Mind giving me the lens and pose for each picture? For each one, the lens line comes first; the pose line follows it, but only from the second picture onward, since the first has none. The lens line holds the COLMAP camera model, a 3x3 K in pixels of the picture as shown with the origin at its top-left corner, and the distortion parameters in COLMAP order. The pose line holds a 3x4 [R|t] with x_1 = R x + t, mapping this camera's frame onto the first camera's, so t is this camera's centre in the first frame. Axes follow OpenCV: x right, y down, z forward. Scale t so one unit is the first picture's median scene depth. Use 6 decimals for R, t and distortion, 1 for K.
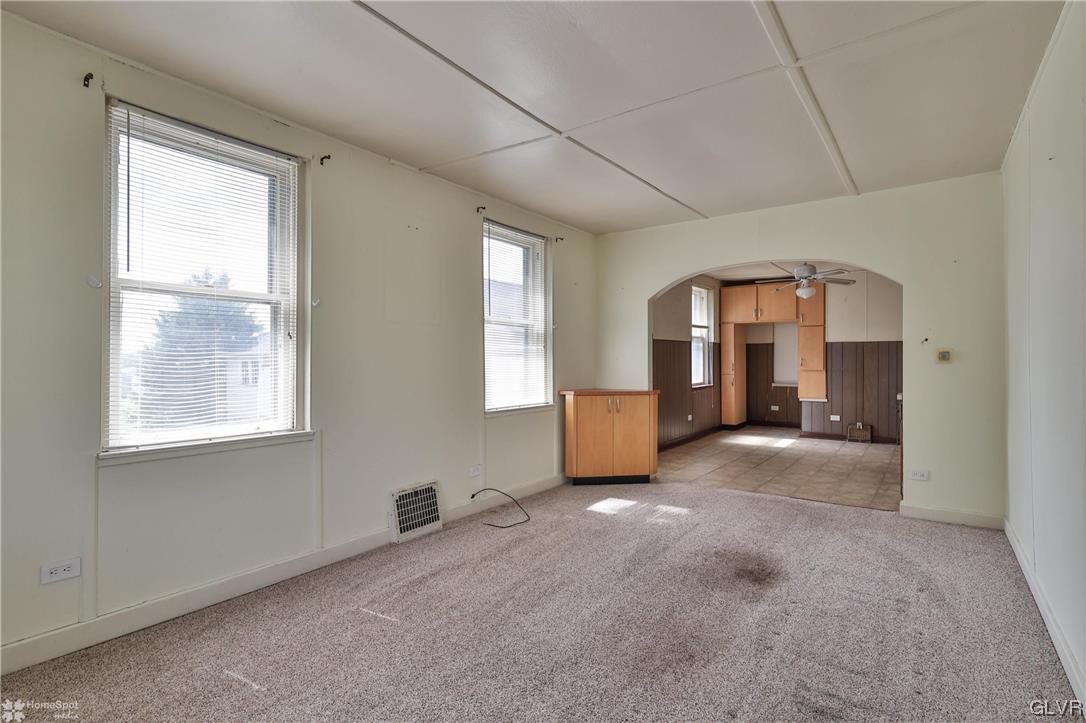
lens RADIAL K [[545.5, 0, 546.7], [0, 545.5, 359.2], [0, 0, 1]] dist [0.000529, 0.001765]
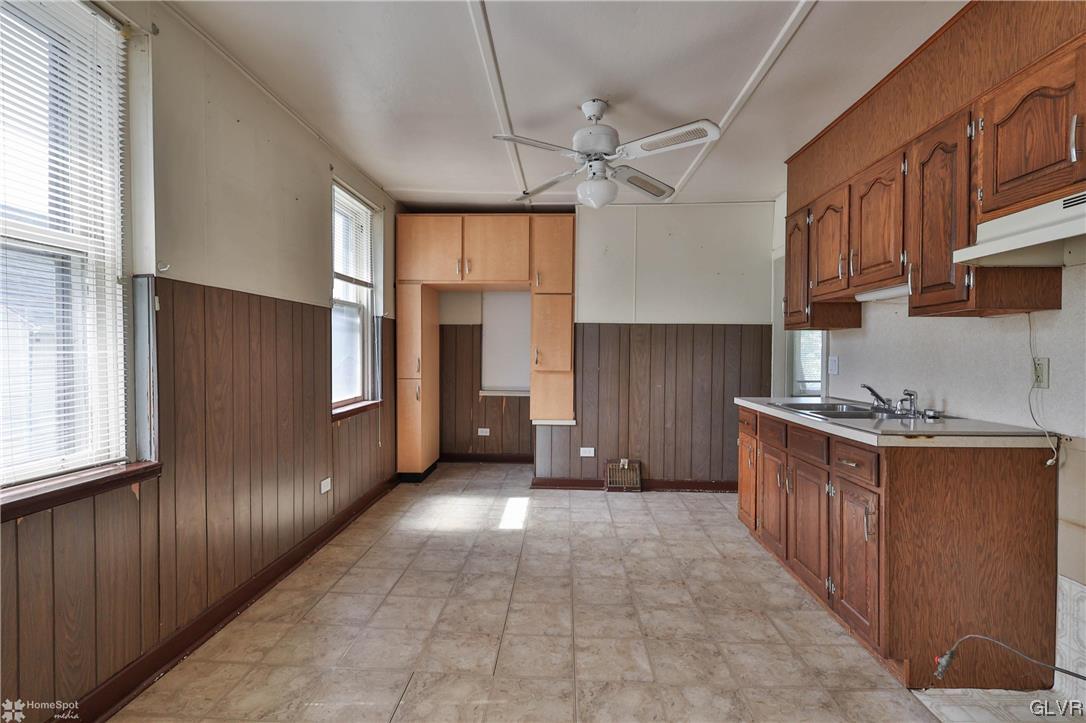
lens RADIAL K [[545.5, 0, 546.7], [0, 545.5, 360.5], [0, 0, 1]] dist [0.000529, 0.001765]
pose [[0.837002, 0.001439, 0.547199, 0.163807], [-0.010697, 0.999848, 0.013732, 0.001132], [-0.547096, -0.017347, 0.836890, 0.515590]]
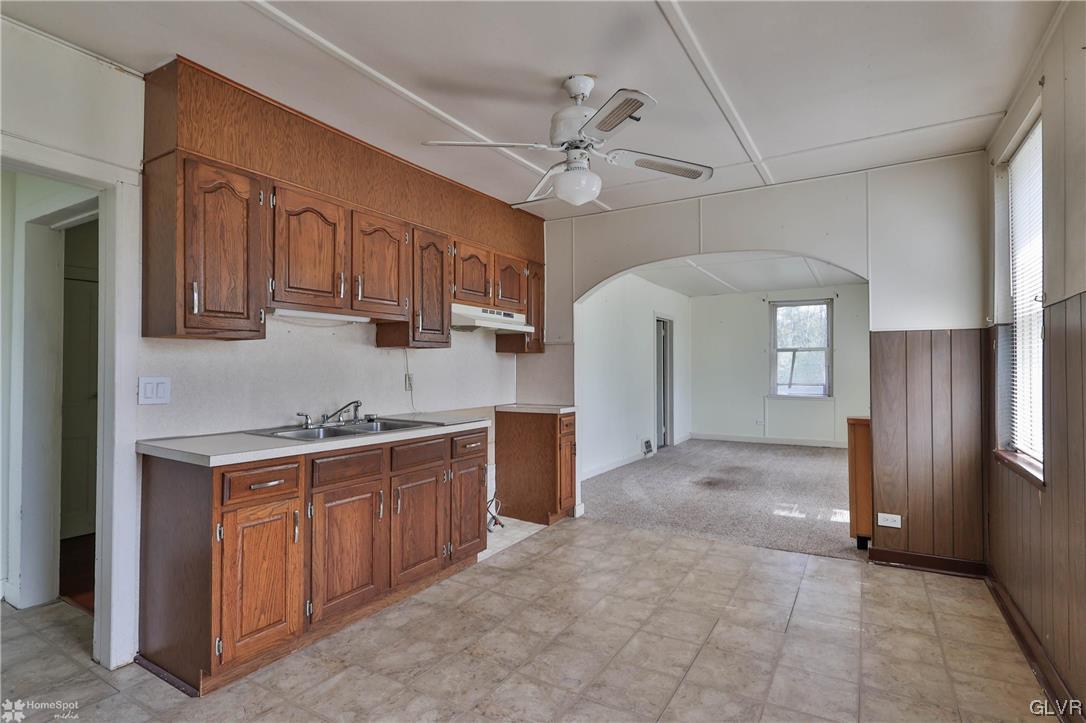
lens RADIAL K [[545.5, 0, 541.5], [0, 545.5, 361.4], [0, 0, 1]] dist [0.000529, 0.001765]
pose [[-0.997233, 0.002211, -0.074307, 0.415342], [0.003627, 0.999814, -0.018930, -0.000712], [0.074252, -0.019147, -0.997056, 1.068293]]
